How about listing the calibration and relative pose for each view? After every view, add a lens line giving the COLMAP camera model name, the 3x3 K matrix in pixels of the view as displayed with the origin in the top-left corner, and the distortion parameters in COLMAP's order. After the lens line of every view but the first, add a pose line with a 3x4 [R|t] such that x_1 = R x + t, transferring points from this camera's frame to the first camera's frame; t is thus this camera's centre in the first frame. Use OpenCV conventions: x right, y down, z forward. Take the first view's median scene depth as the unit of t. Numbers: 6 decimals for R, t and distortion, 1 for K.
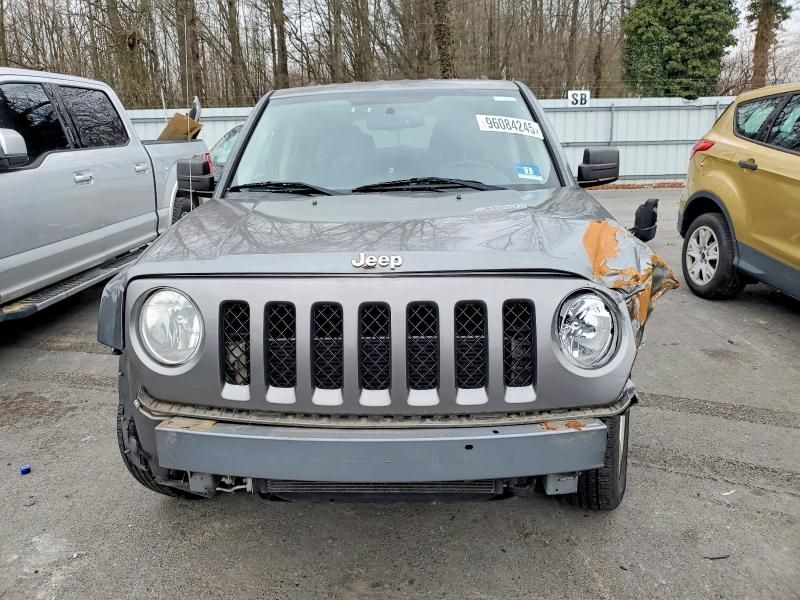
lens RADIAL K [[629.1, 0, 384.8], [0, 629.1, 298.9], [0, 0, 1]] dist [0.011738, -0.003449]
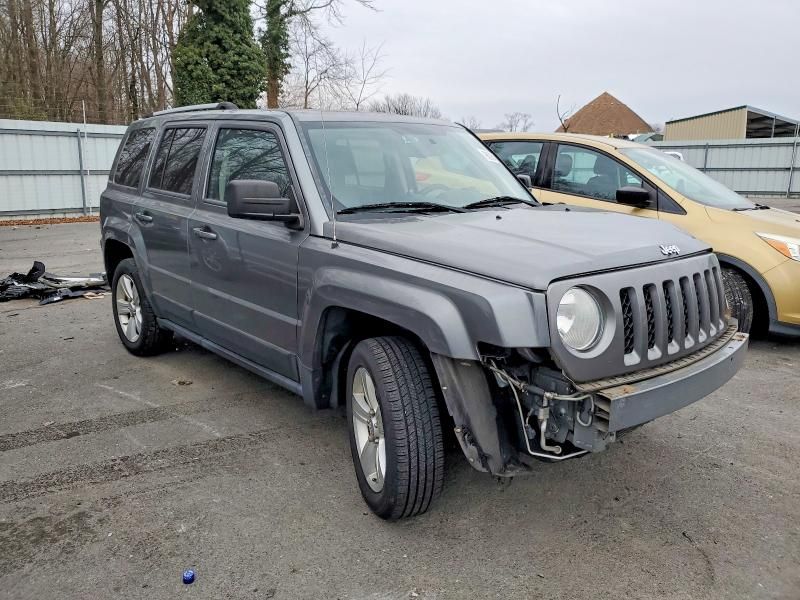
lens RADIAL K [[629.1, 0, 384.8], [0, 629.1, 298.9], [0, 0, 1]] dist [0.011738, -0.003449]
pose [[0.706490, -0.121338, 0.697244, -0.762139], [0.151653, 0.988264, 0.018319, -0.037454], [-0.691284, 0.092797, 0.716600, 0.213953]]
